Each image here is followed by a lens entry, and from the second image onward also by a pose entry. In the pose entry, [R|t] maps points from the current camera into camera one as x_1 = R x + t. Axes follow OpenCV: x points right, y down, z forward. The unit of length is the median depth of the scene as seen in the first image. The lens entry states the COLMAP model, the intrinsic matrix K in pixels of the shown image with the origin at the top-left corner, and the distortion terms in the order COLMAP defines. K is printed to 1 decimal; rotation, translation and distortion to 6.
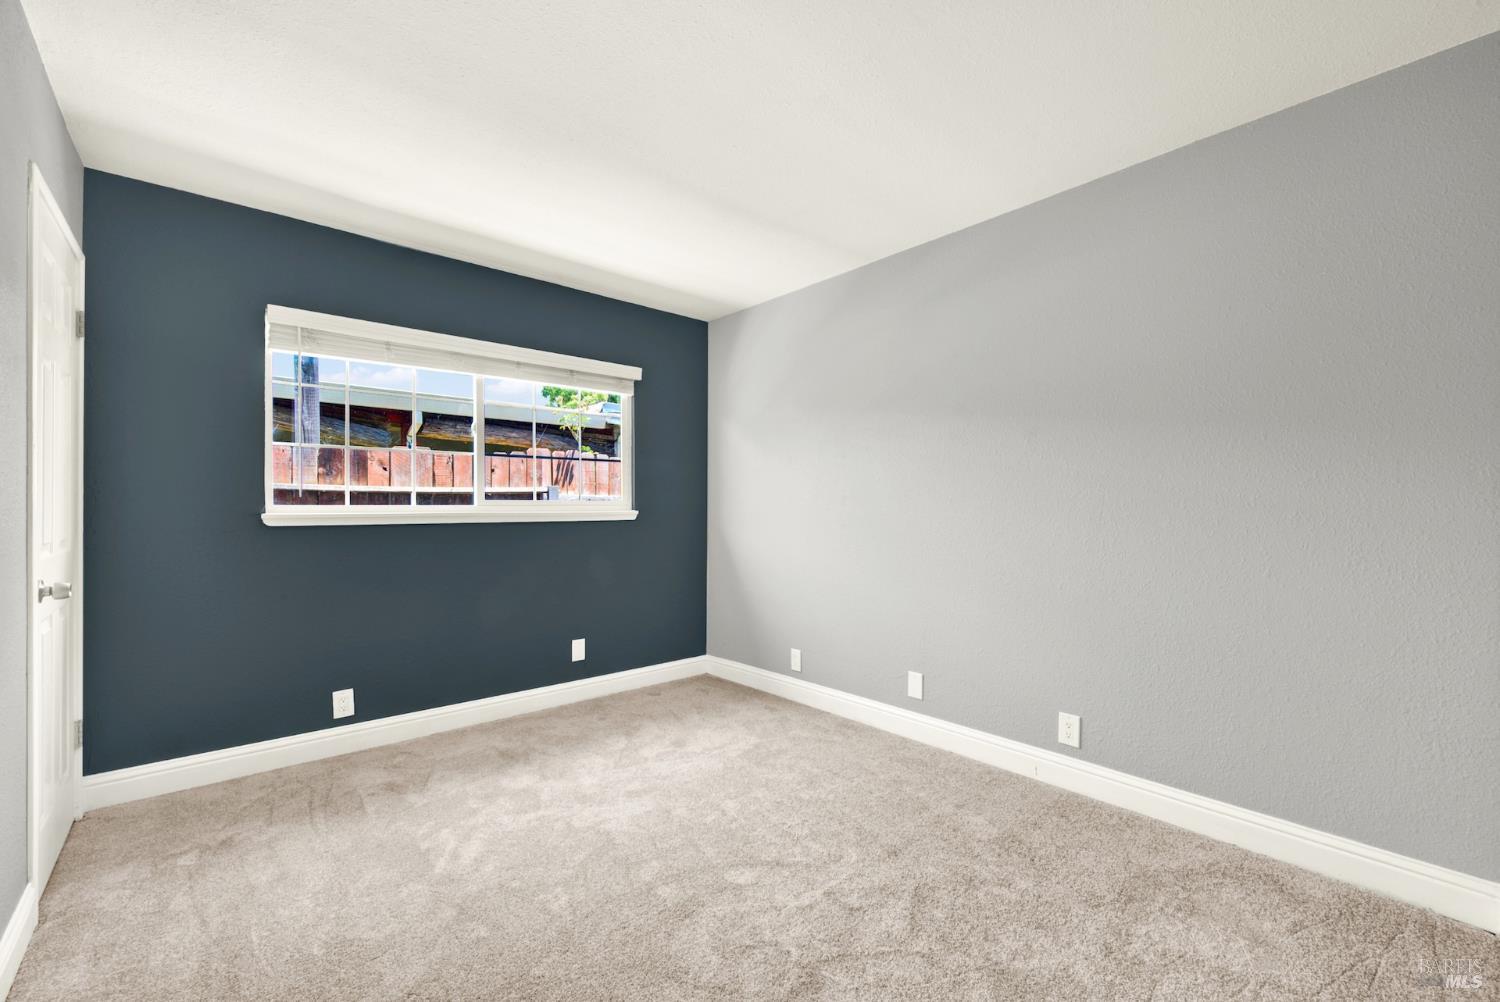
lens RADIAL K [[595.1, 0, 745.1], [0, 595.1, 501.2], [0, 0, 1]] dist [-0.000684, -0.000892]
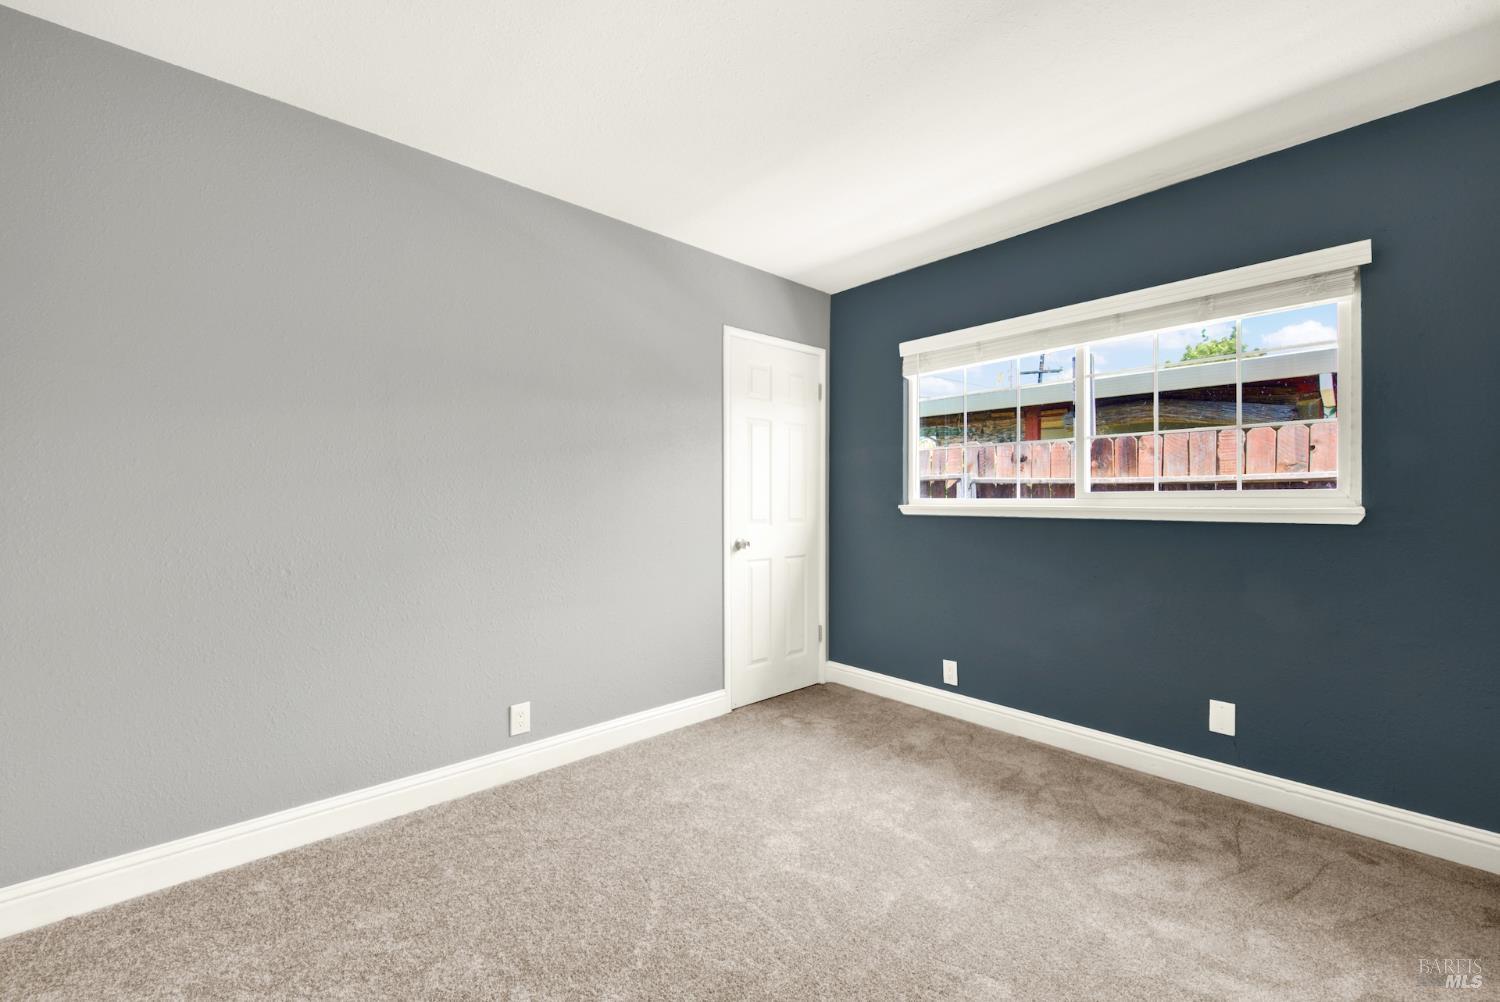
lens RADIAL K [[595.1, 0, 745.1], [0, 595.1, 501.2], [0, 0, 1]] dist [-0.000684, -0.000892]
pose [[0.045847, 0.005235, -0.998935, 0.390341], [0.009220, 0.999941, 0.005664, 0.001887], [0.998906, -0.009470, 0.045796, 0.490769]]
